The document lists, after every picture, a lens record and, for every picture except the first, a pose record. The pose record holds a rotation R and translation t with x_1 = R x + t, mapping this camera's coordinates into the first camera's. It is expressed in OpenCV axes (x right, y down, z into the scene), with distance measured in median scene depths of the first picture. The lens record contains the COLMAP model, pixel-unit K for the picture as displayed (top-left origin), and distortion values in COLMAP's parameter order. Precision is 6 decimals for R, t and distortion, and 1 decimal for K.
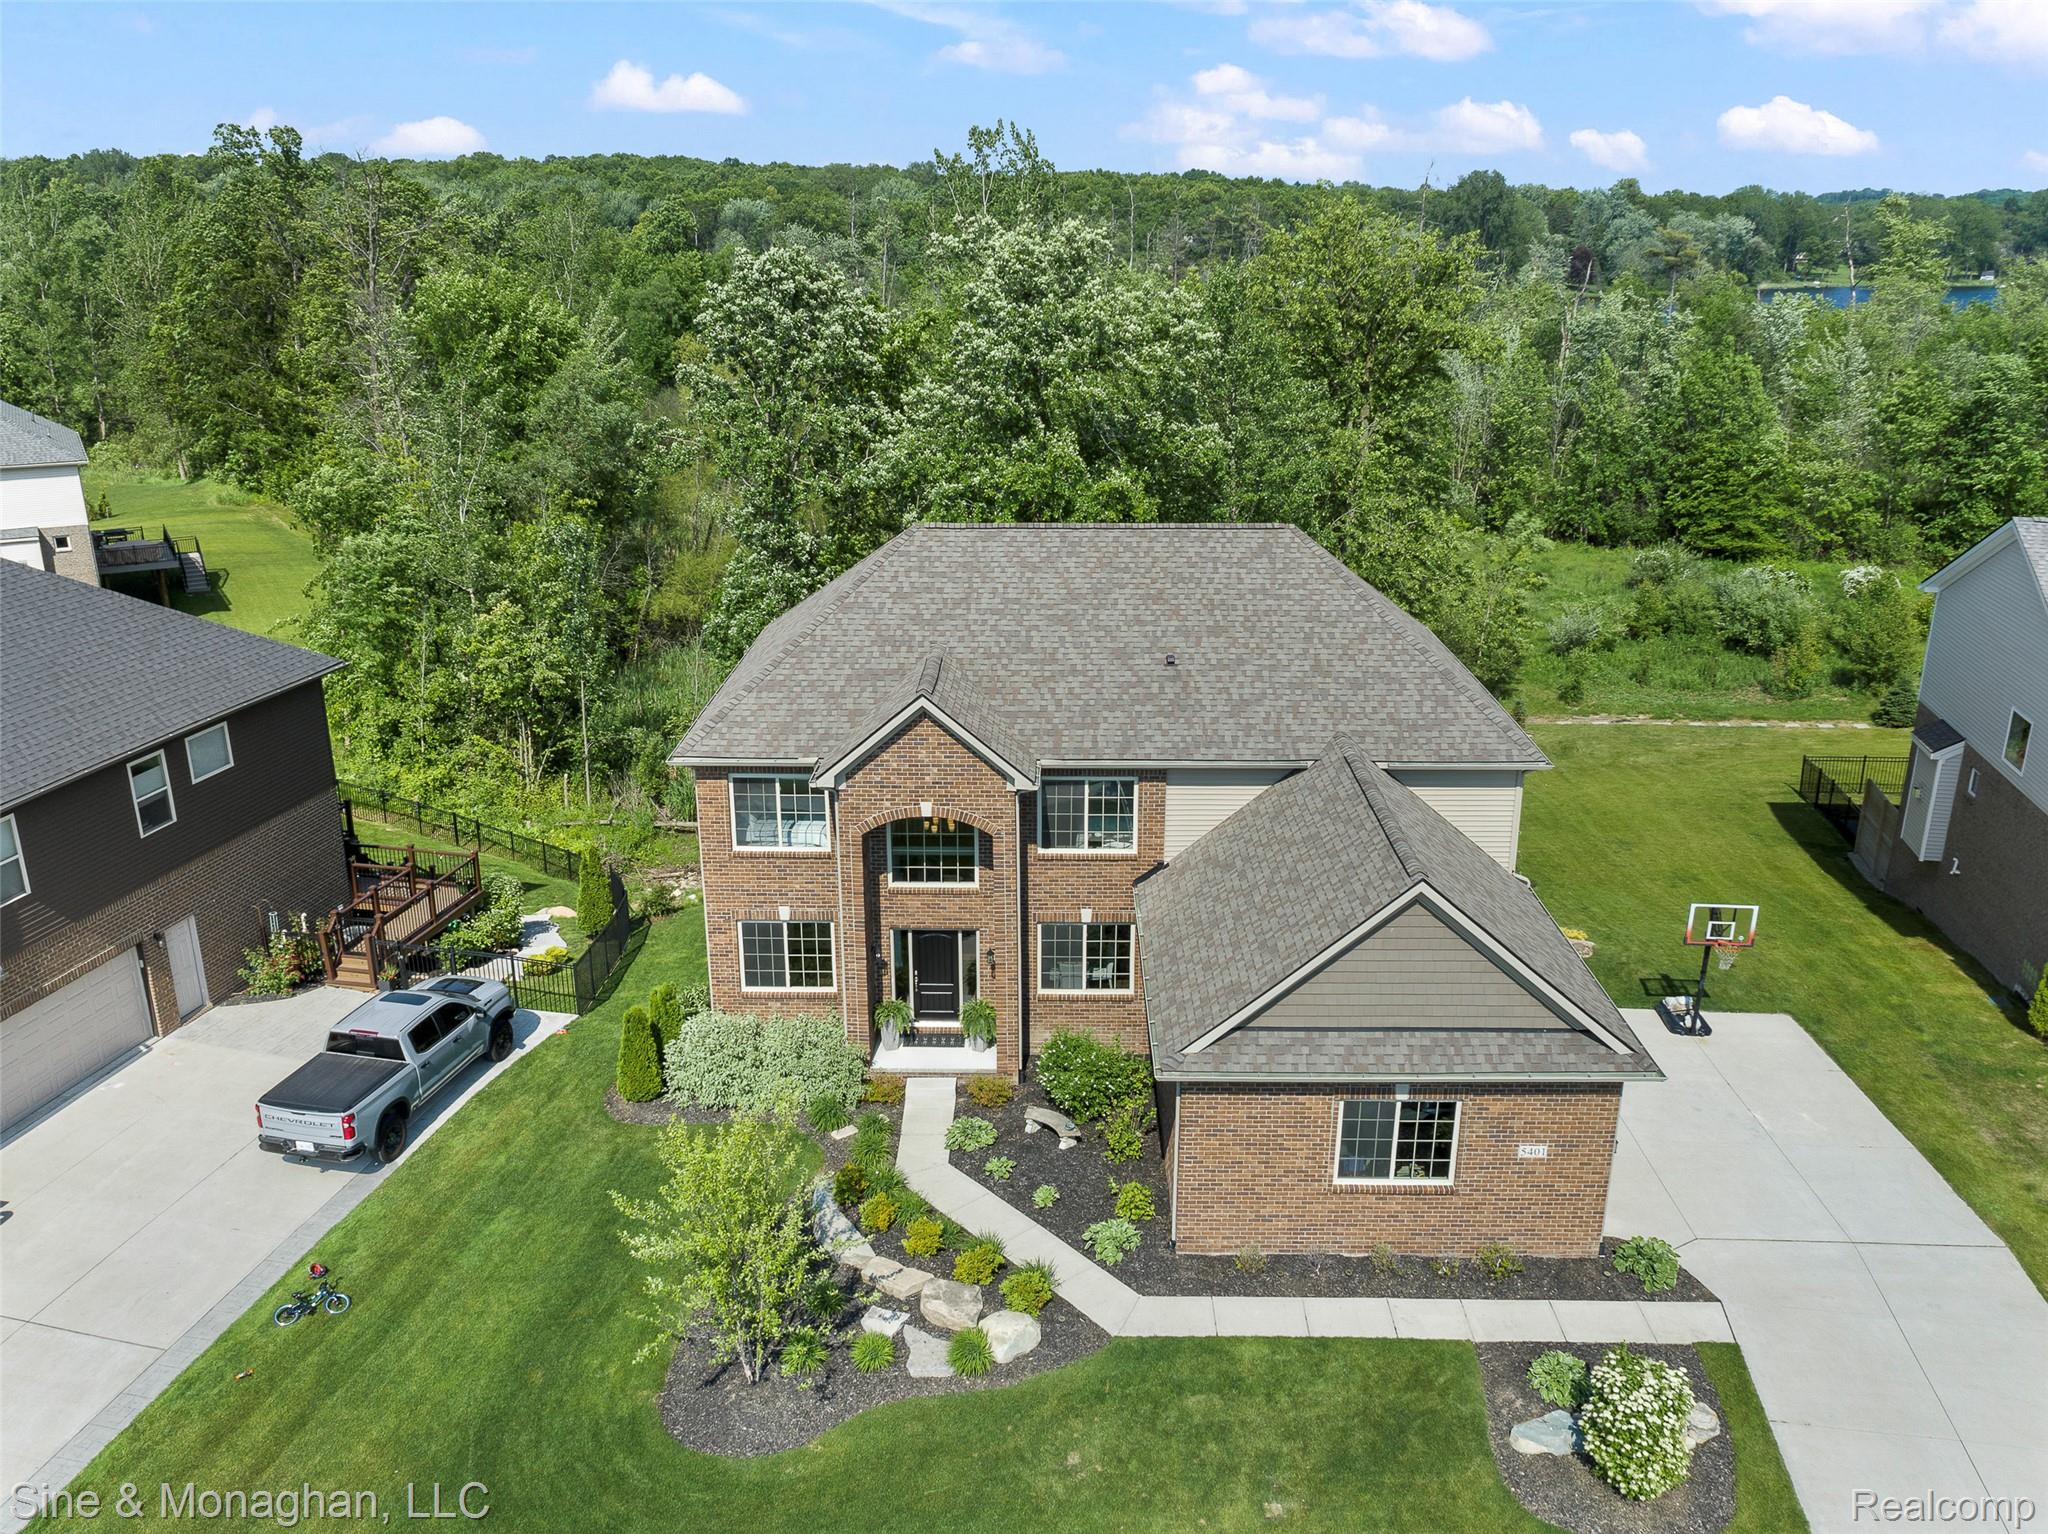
lens RADIAL K [[1421.6, 0, 1024.0], [0, 1421.6, 767.0], [0, 0, 1]] dist [-0.009085, 0.005714]
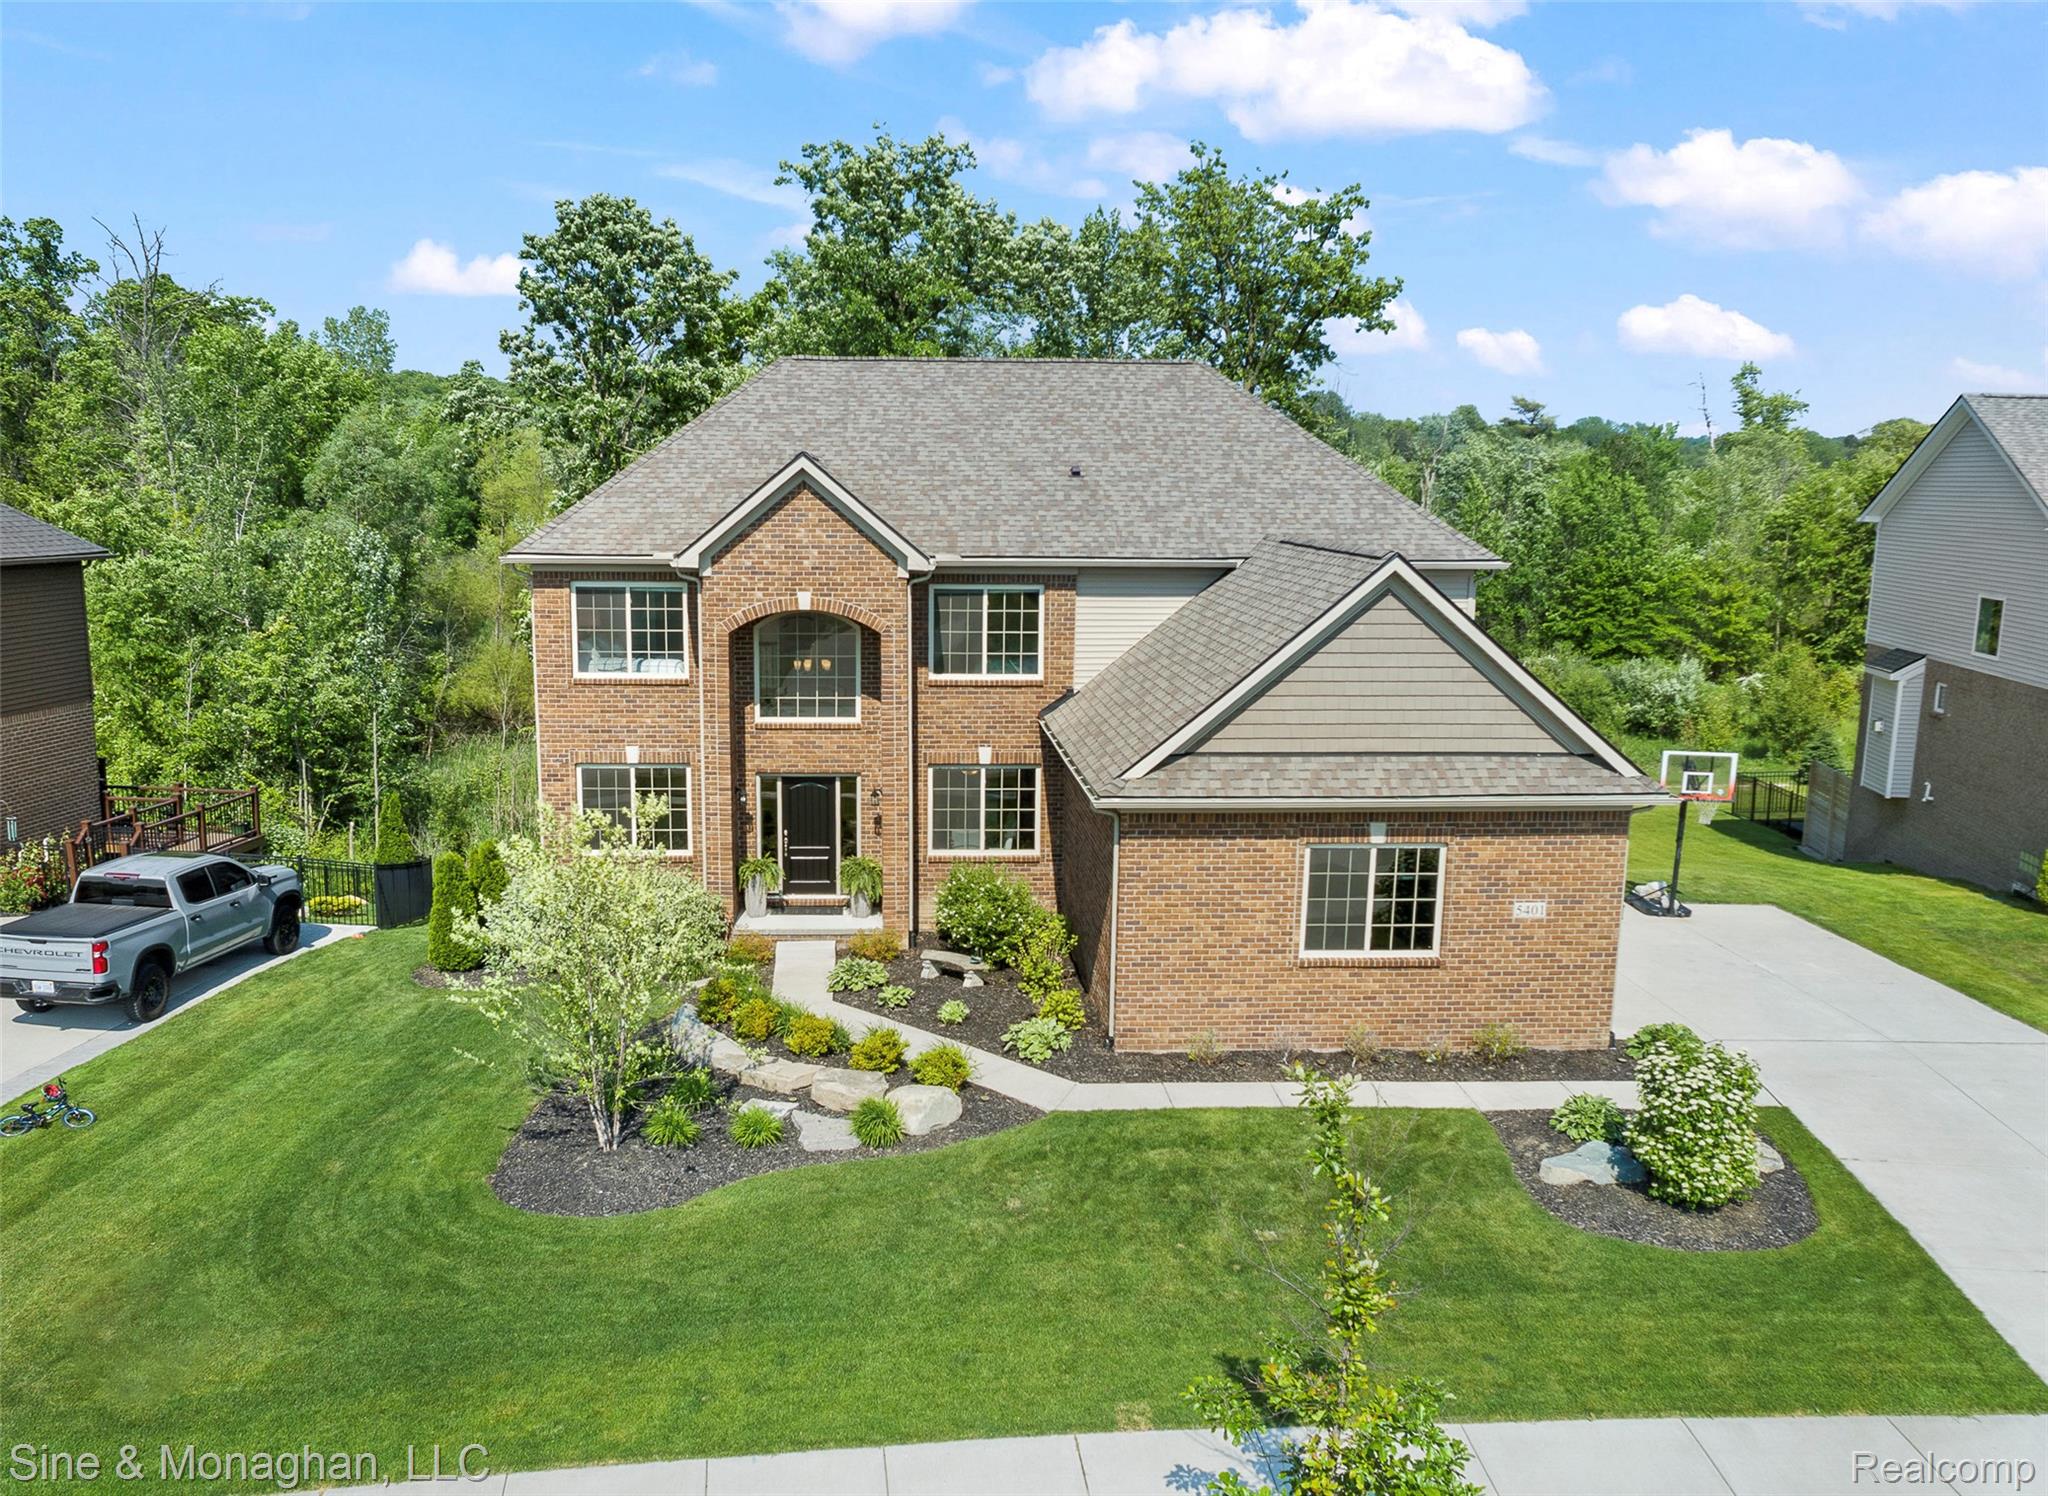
lens RADIAL K [[1570.5, 0, 941.8], [0, 1570.5, 748.1], [0, 0, 1]] dist [-0.006454, -0.001151]
pose [[0.998549, -0.003506, 0.053745, -0.035399], [0.009839, 0.992962, -0.118024, 0.222924], [-0.052953, 0.118382, 0.991555, 0.057016]]
